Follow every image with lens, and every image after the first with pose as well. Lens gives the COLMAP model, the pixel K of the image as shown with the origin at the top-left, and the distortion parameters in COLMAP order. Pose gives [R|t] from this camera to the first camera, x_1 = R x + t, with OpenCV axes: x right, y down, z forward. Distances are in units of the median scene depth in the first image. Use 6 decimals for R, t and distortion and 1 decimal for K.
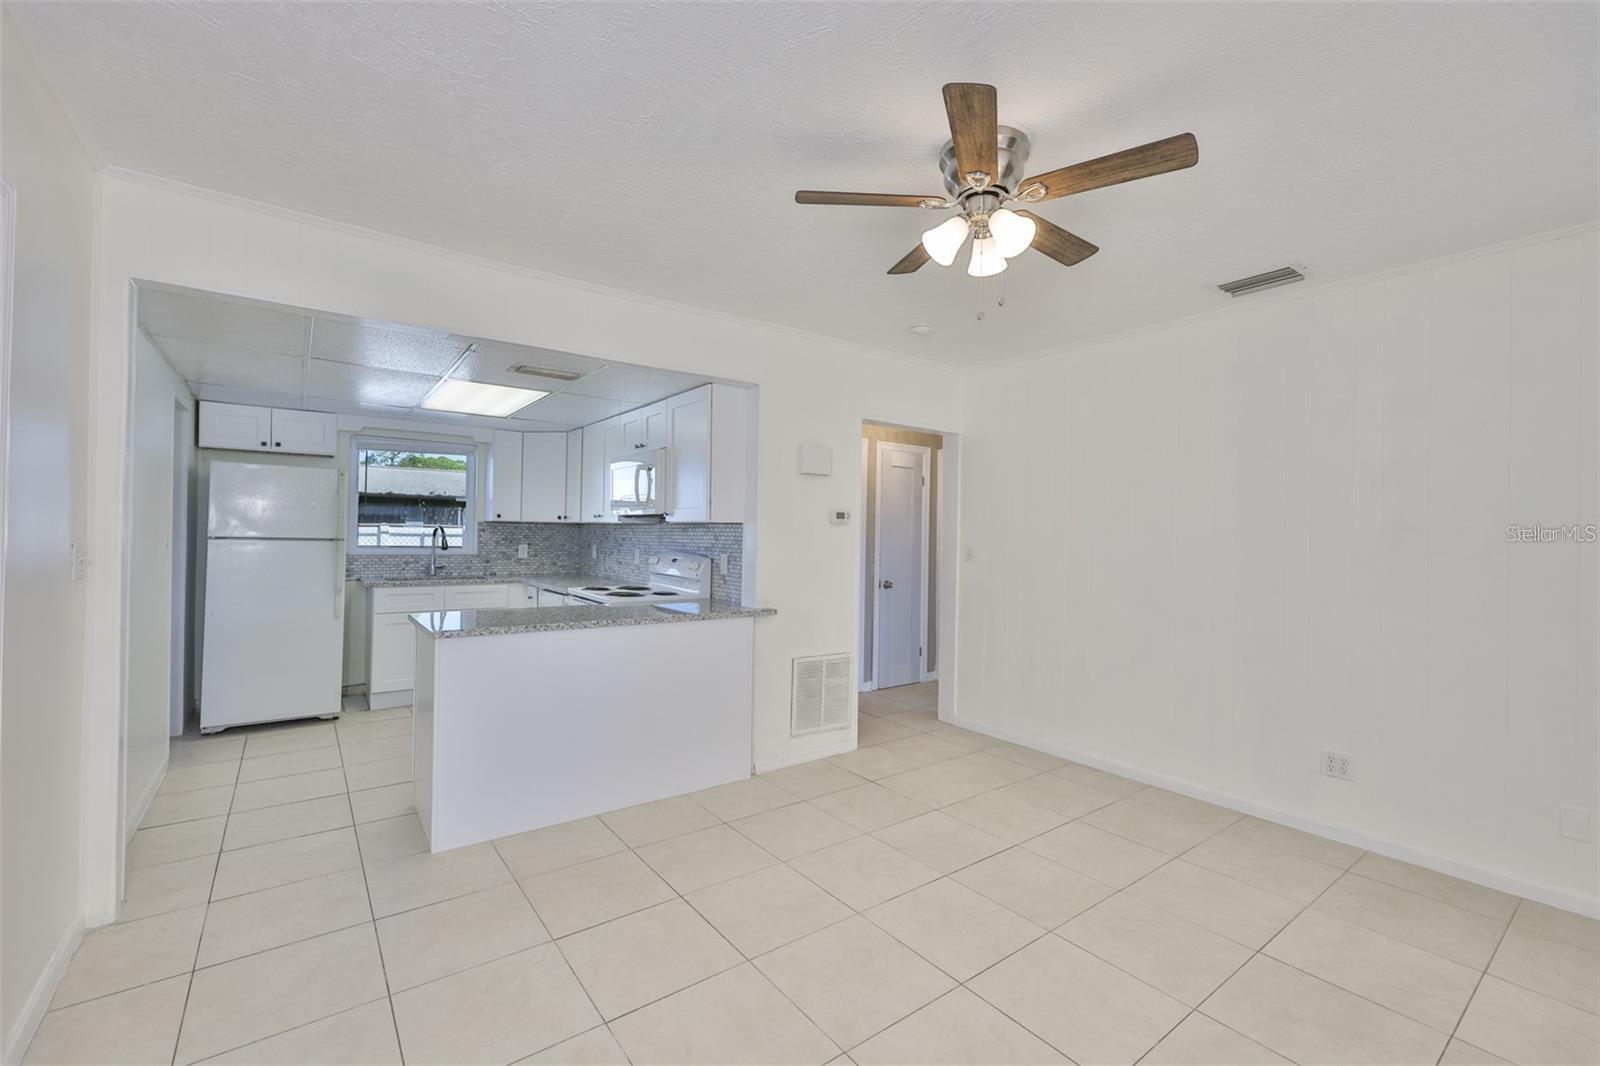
lens RADIAL K [[689.3, 0, 793.6], [0, 689.3, 533.2], [0, 0, 1]] dist [-0.004763, 0.000982]
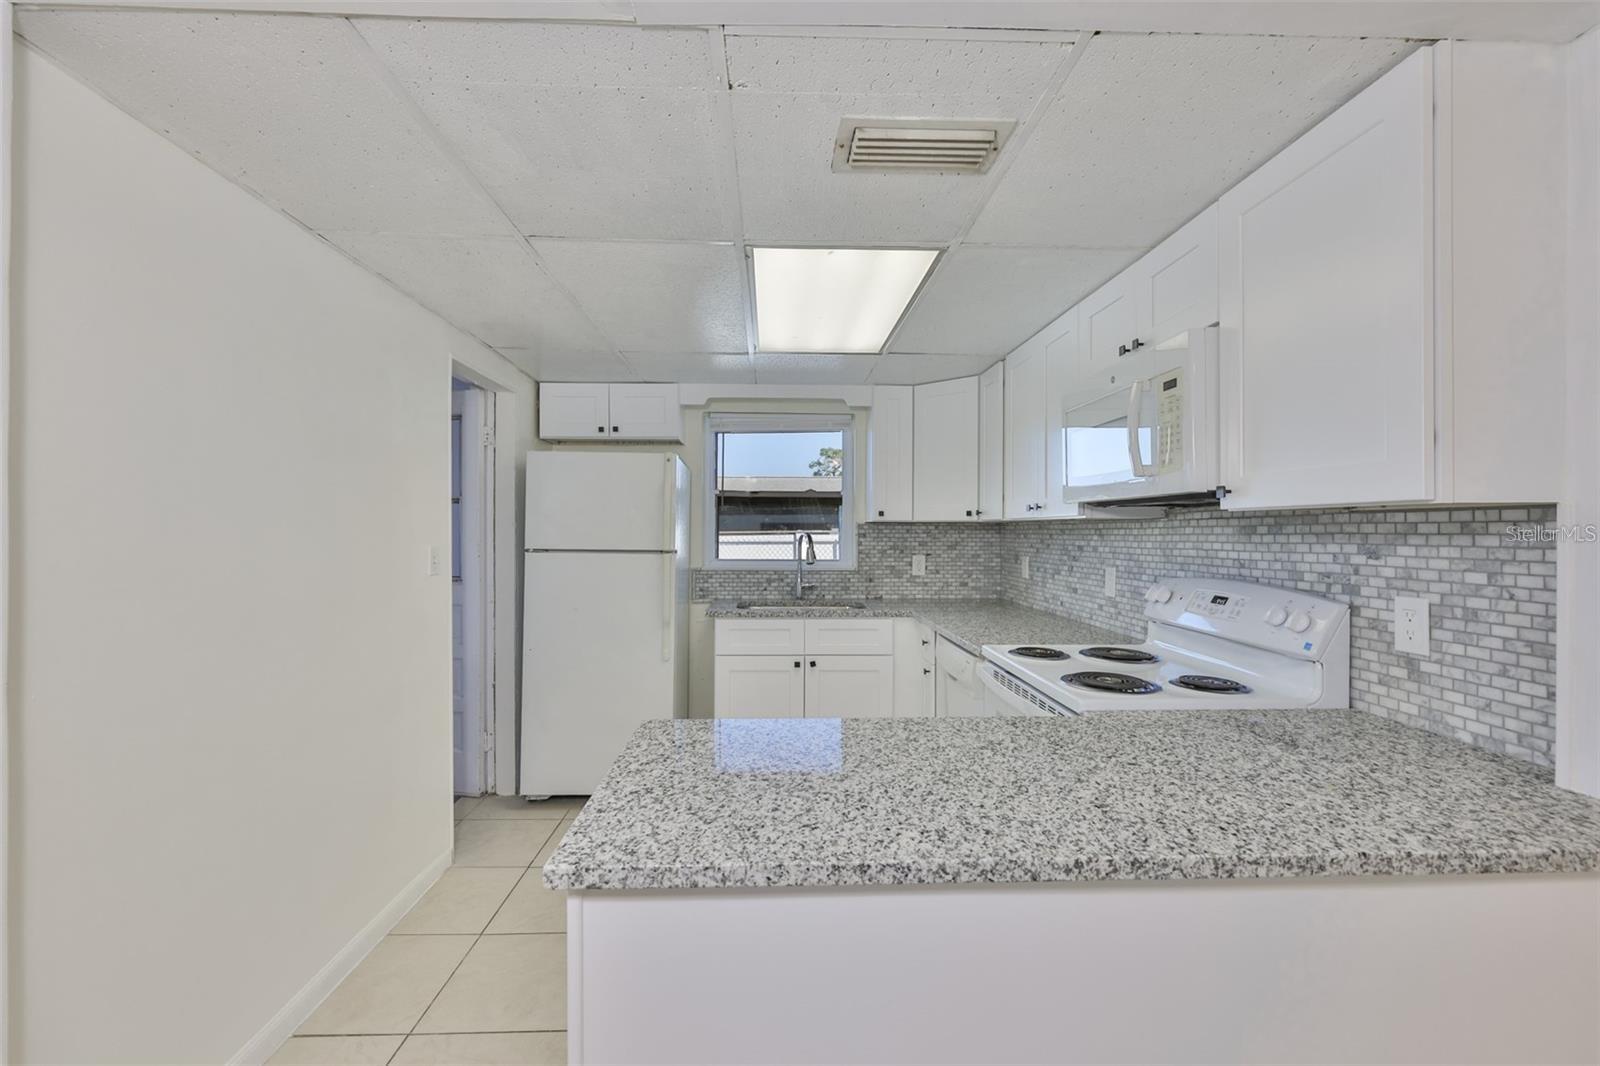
lens RADIAL K [[689.3, 0, 798.0], [0, 689.3, 531.1], [0, 0, 1]] dist [-0.004763, 0.000982]
pose [[0.832620, -0.015665, -0.553623, -0.139516], [0.012342, 0.999876, -0.009729, -0.002966], [0.553707, 0.001268, 0.832711, 0.444721]]
